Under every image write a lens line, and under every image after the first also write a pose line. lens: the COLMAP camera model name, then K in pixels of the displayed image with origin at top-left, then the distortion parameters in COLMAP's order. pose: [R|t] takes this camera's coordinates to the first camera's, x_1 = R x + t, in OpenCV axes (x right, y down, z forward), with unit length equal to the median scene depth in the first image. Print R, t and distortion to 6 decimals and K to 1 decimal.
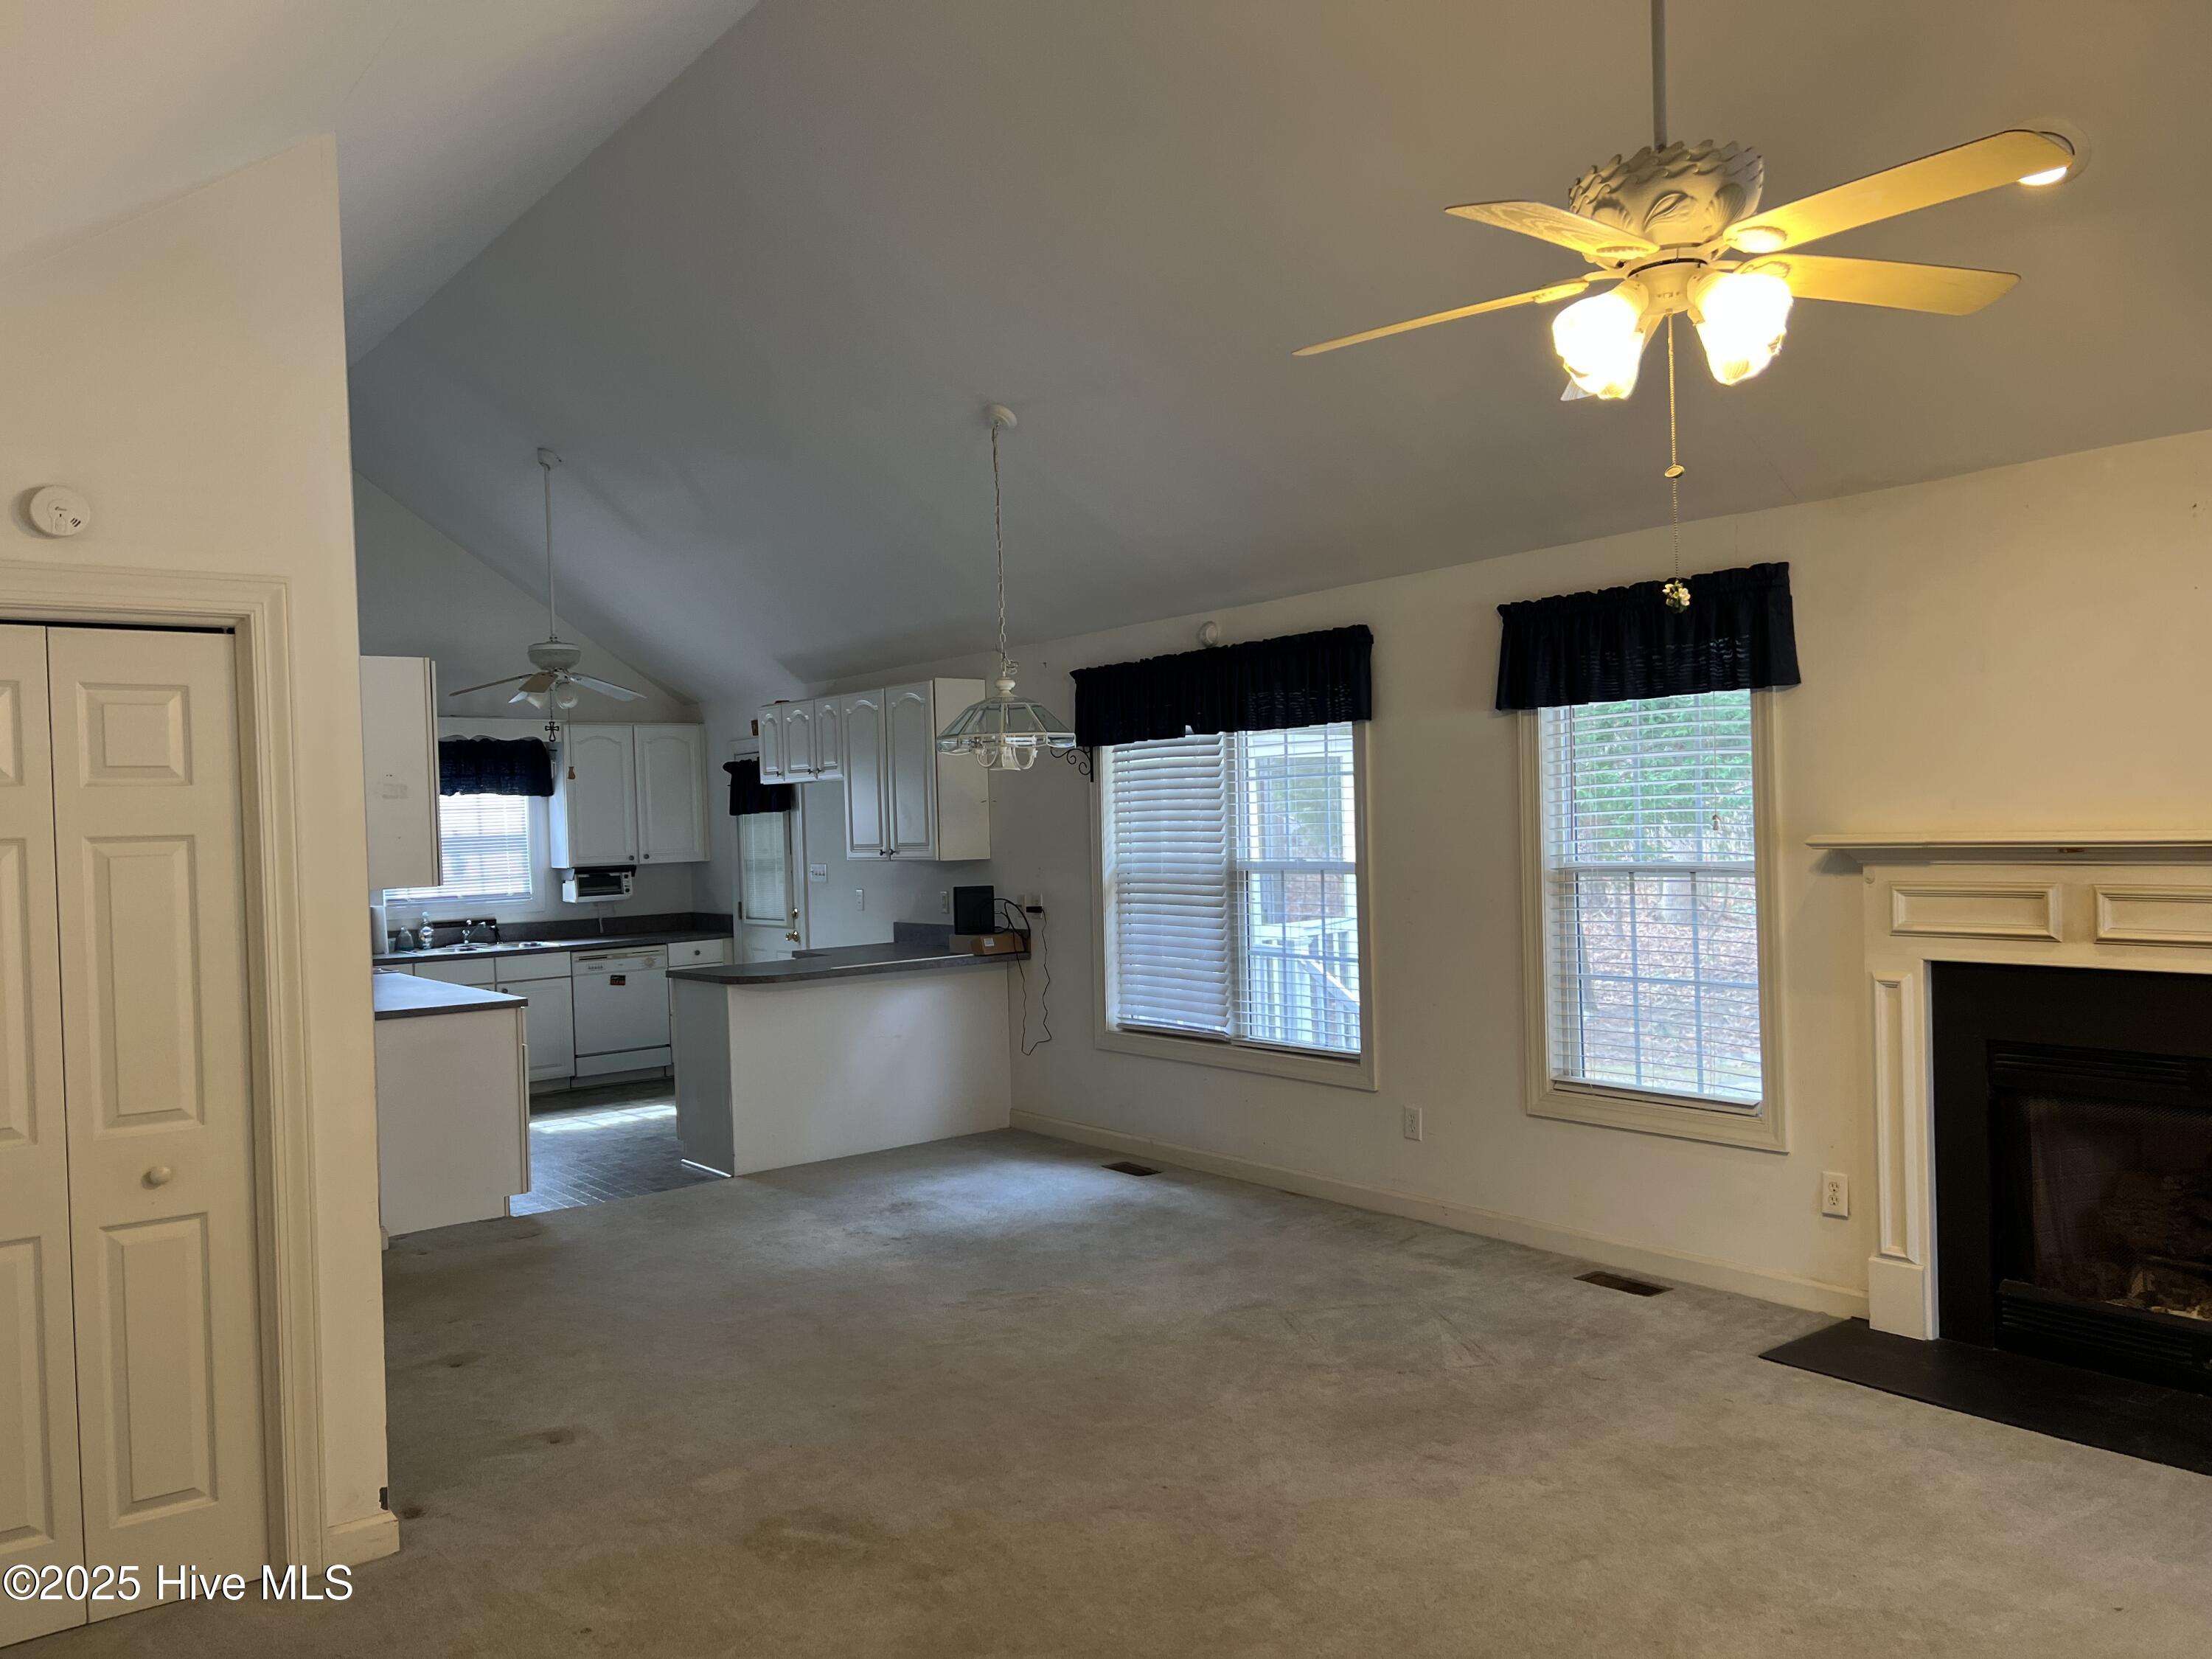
lens RADIAL K [[1681.7, 0, 1104.6], [0, 1681.7, 839.5], [0, 0, 1]] dist [0.053226, -0.026737]
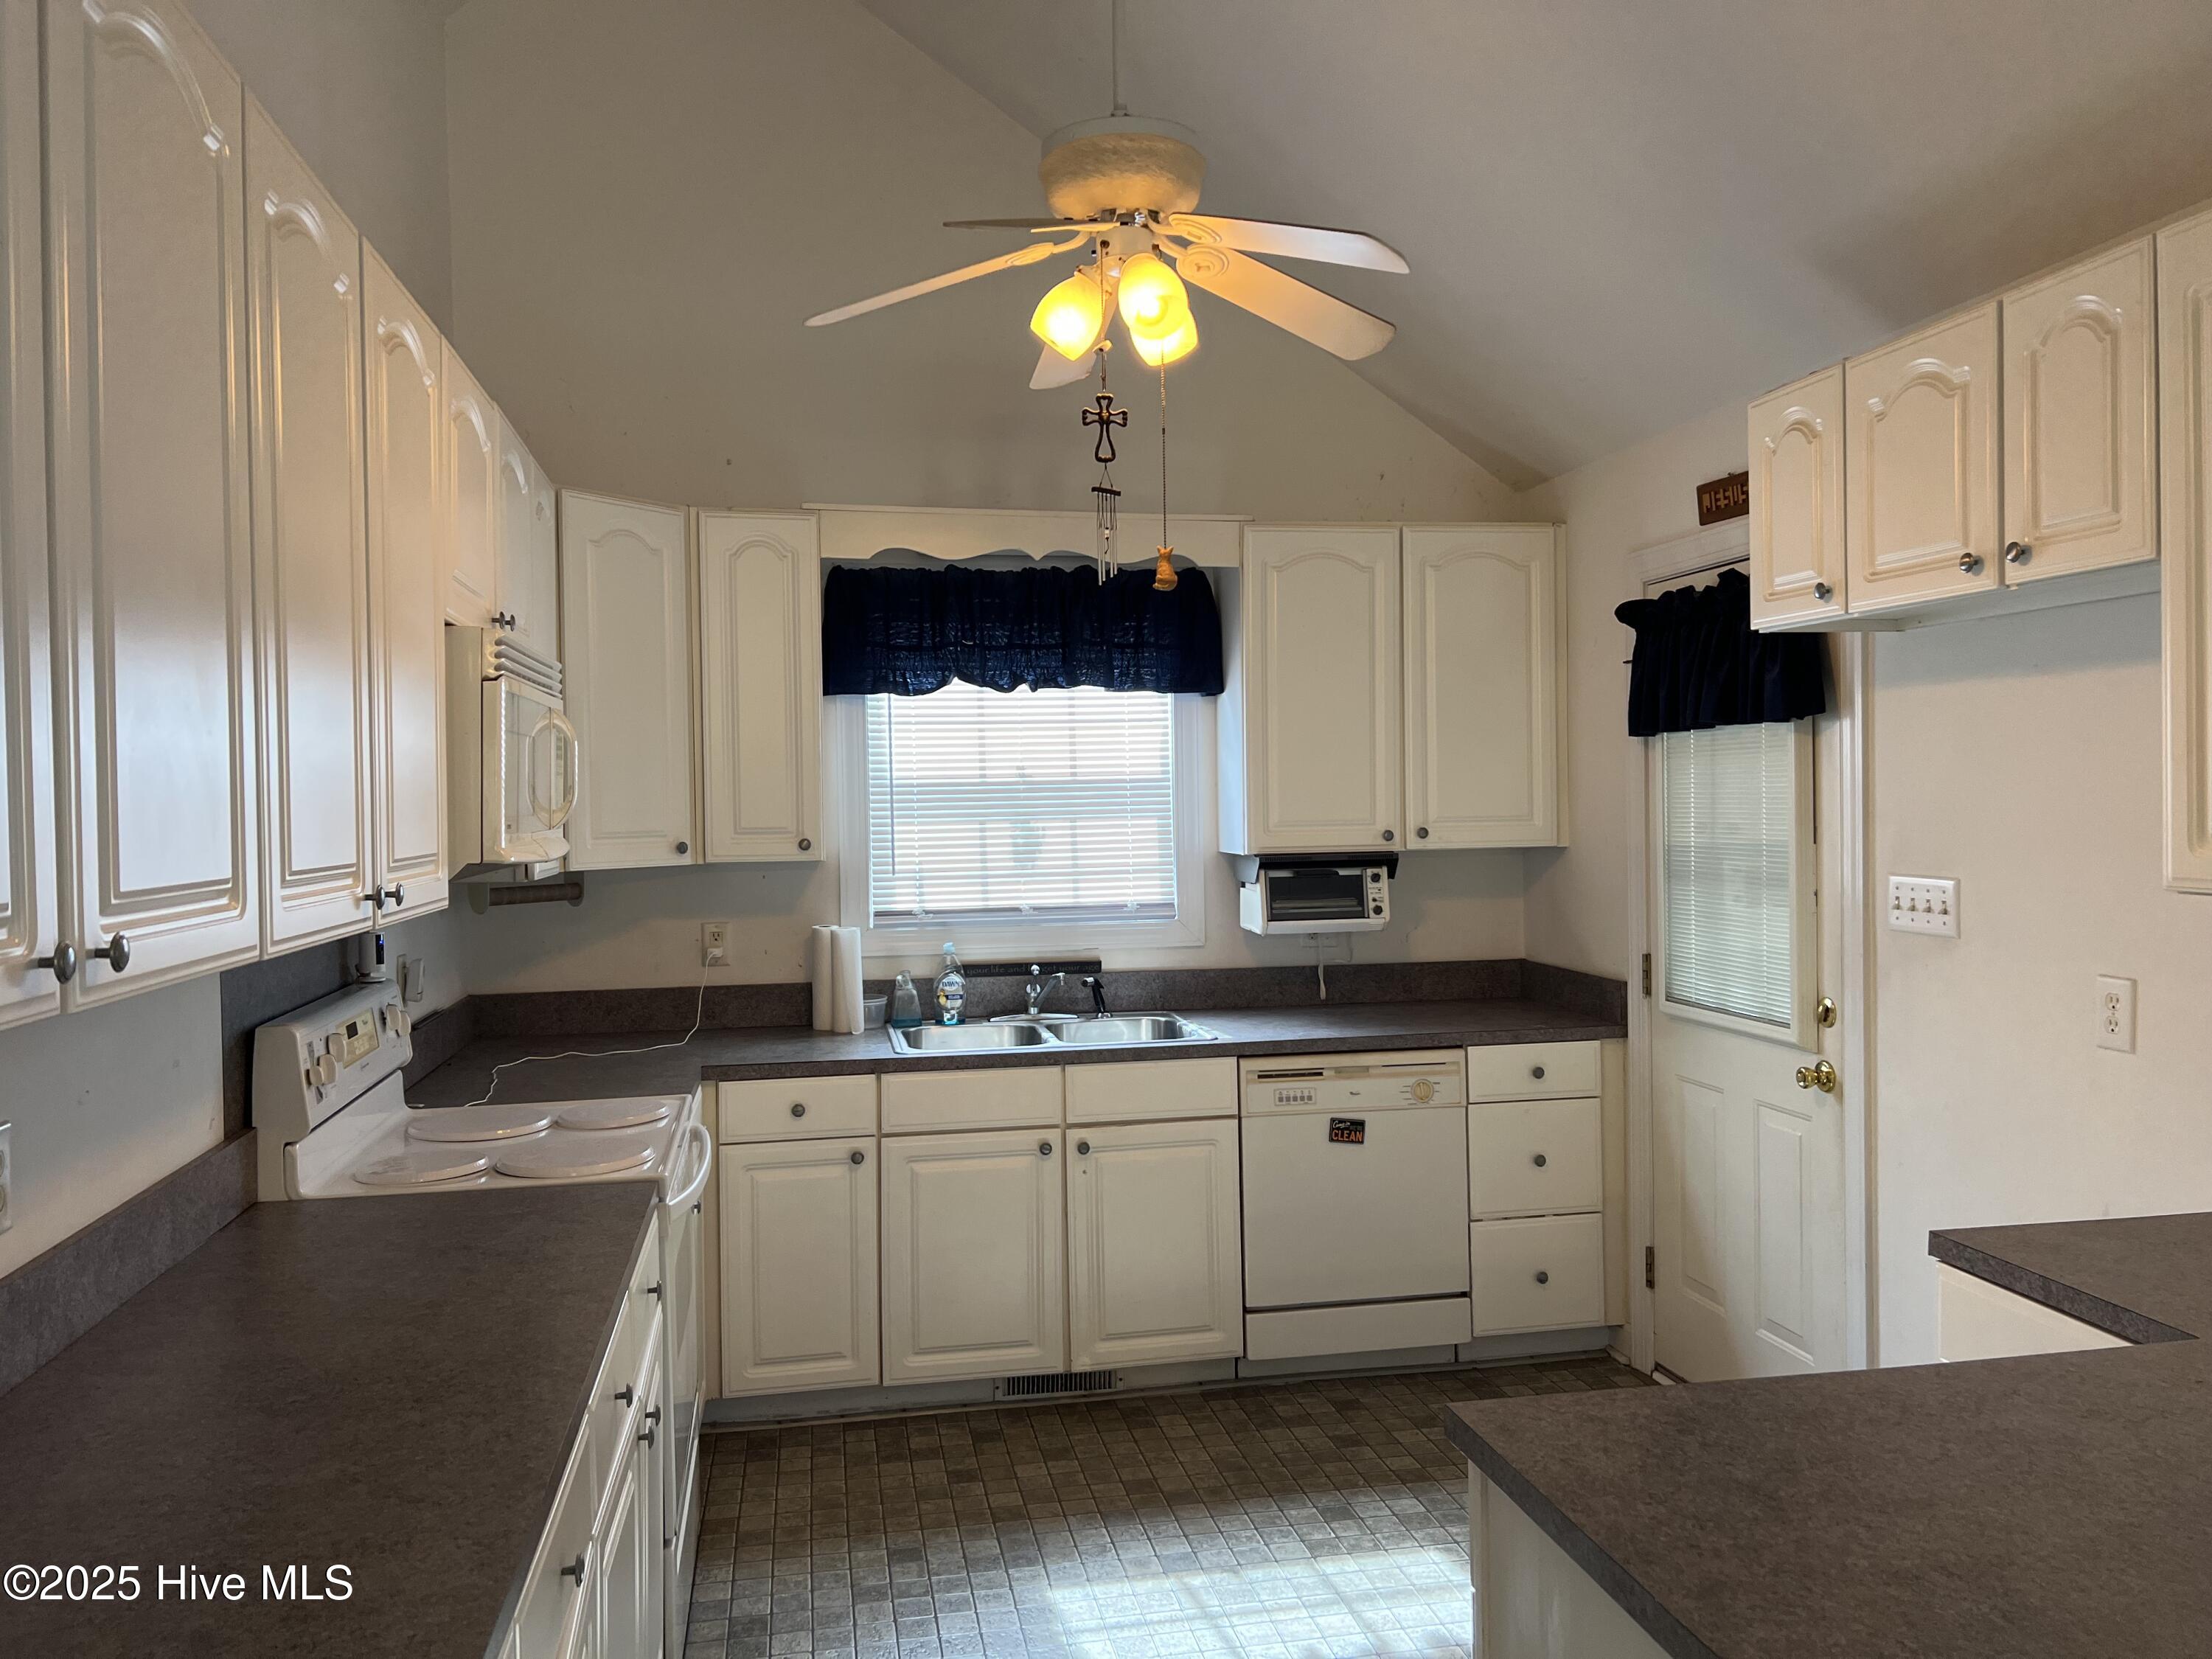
lens RADIAL K [[1668.0, 0, 1082.8], [0, 1668.0, 813.1], [0, 0, 1]] dist [-0.001531, -0.000349]
pose [[0.885528, 0.023120, -0.464011, -0.156809], [-0.018099, 0.999720, 0.015272, 0.000137], [0.464234, -0.005126, 0.885698, 0.606027]]
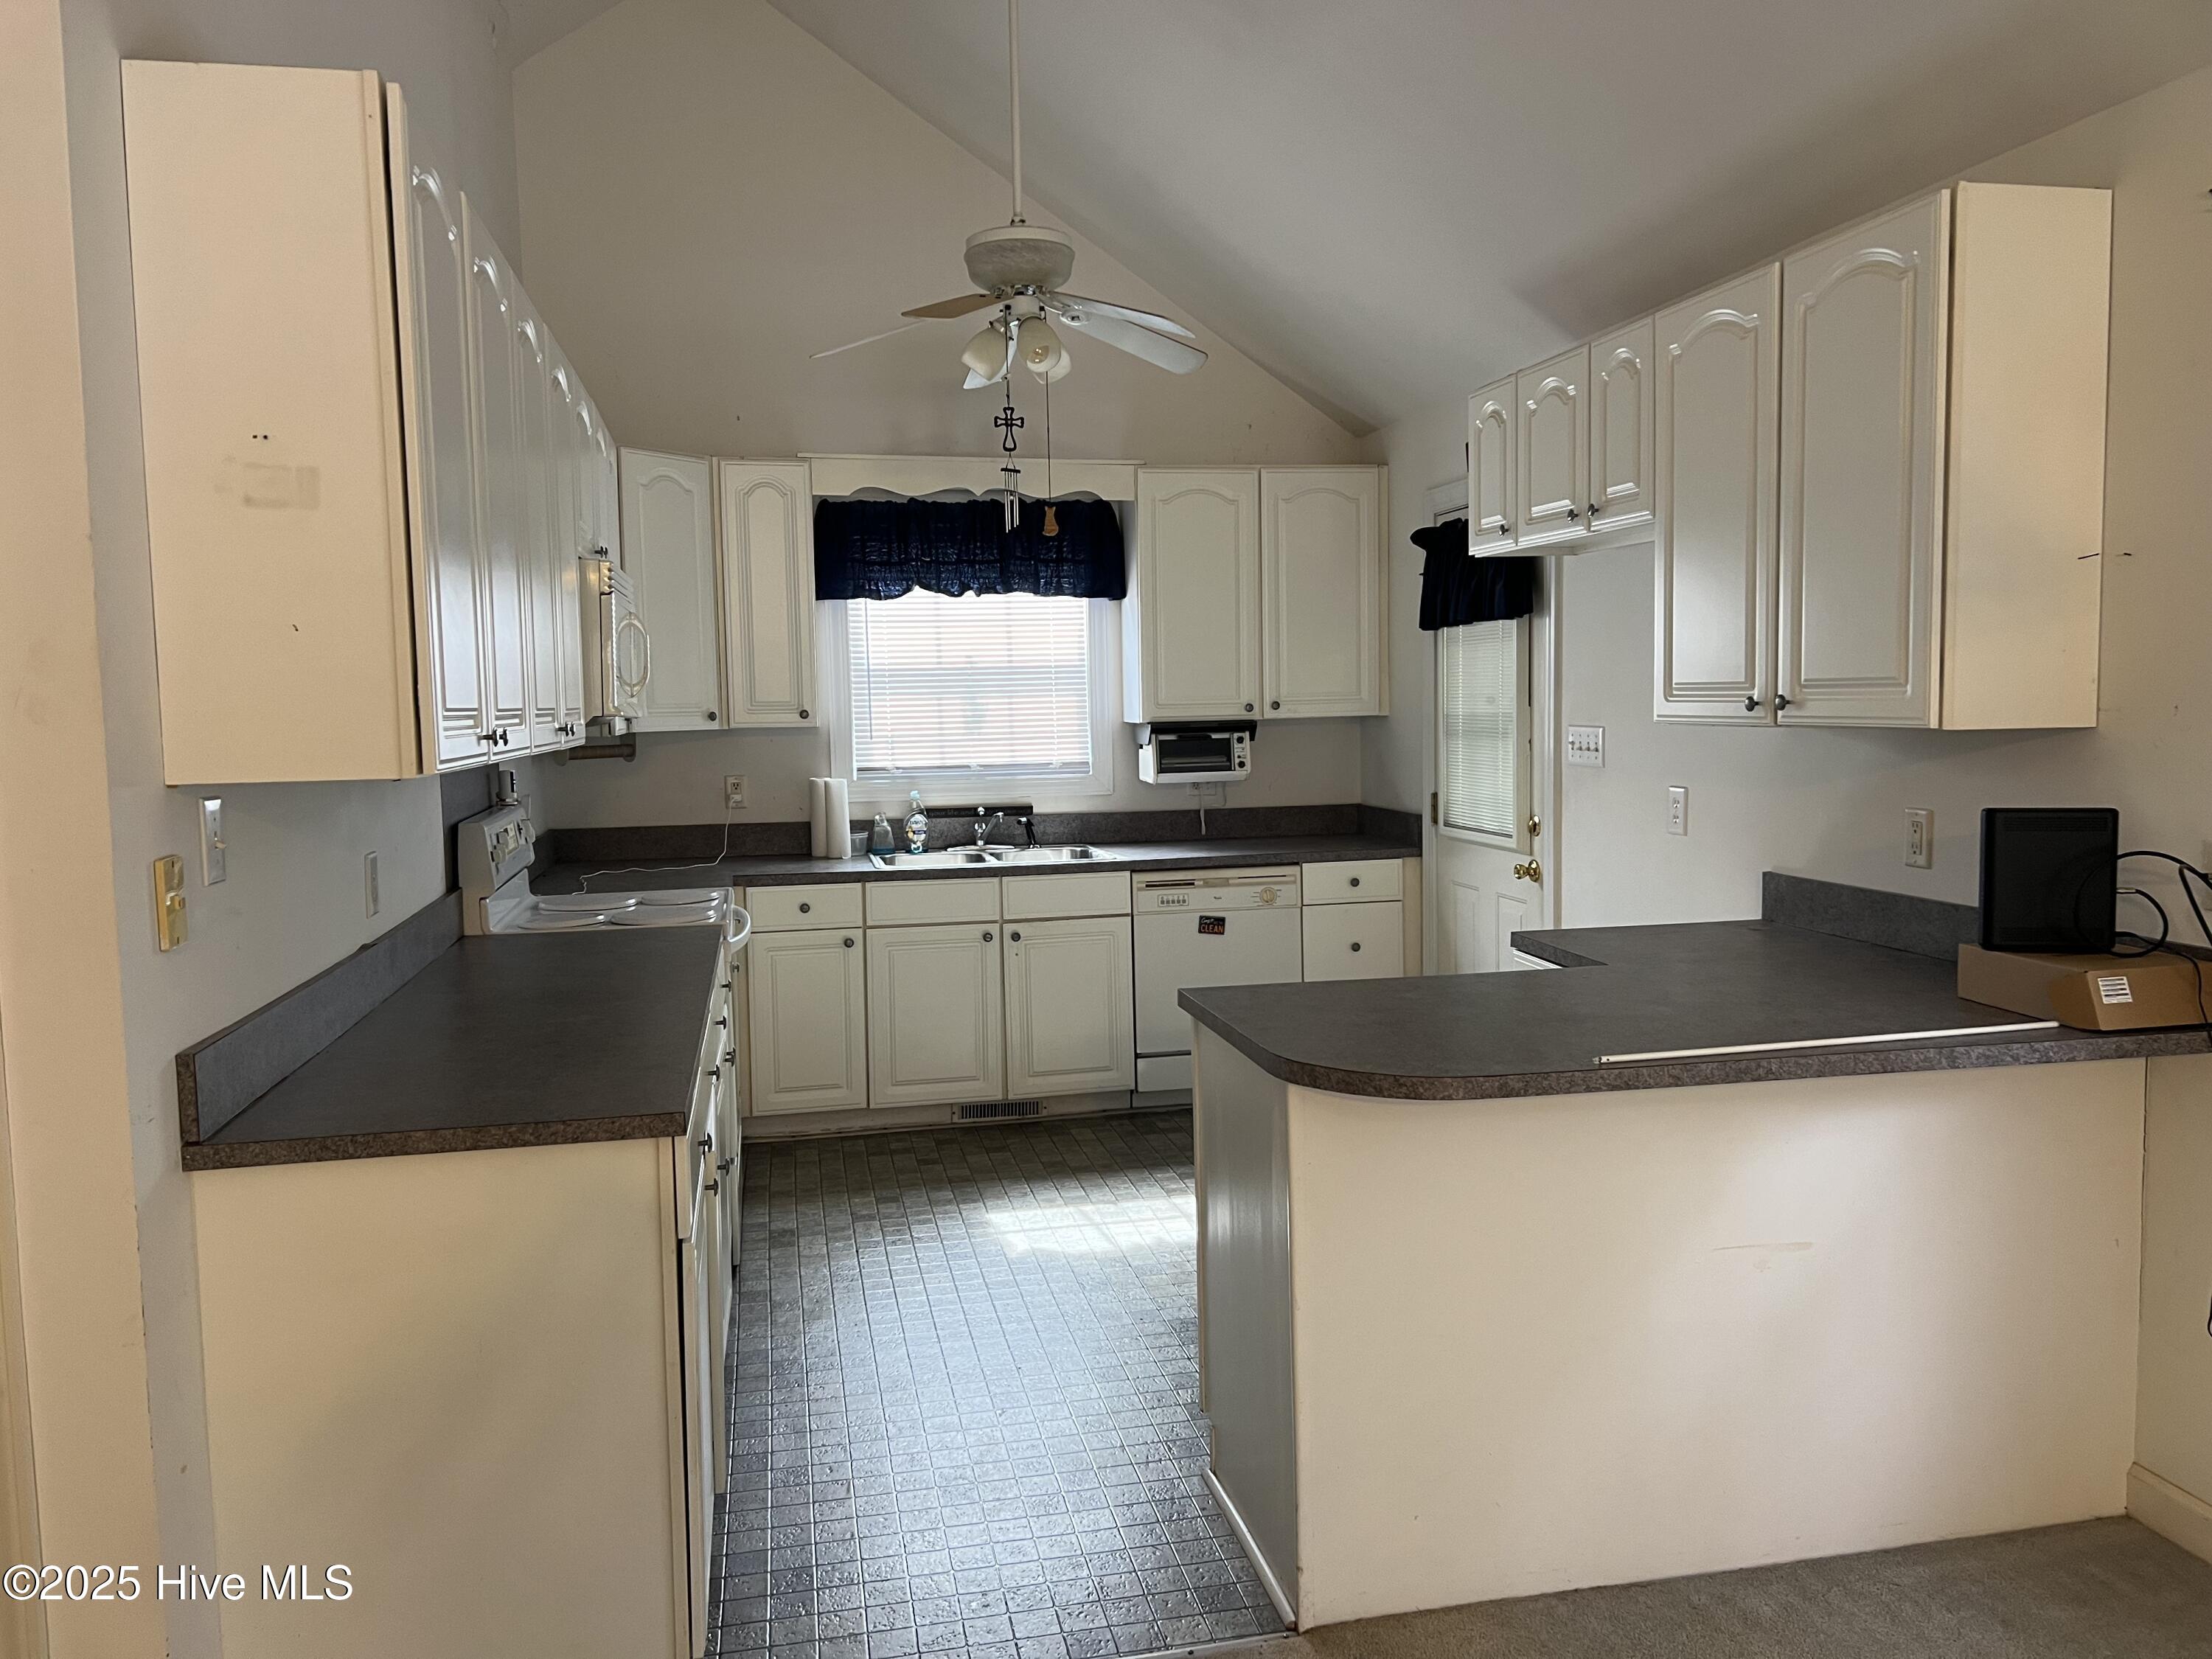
lens RADIAL K [[1681.7, 0, 1104.6], [0, 1681.7, 839.5], [0, 0, 1]] dist [0.053226, -0.026737]
pose [[0.898938, 0.052809, -0.434882, -0.078750], [-0.014448, 0.995742, 0.091049, 0.004562], [0.437838, -0.075564, 0.895873, 0.485685]]
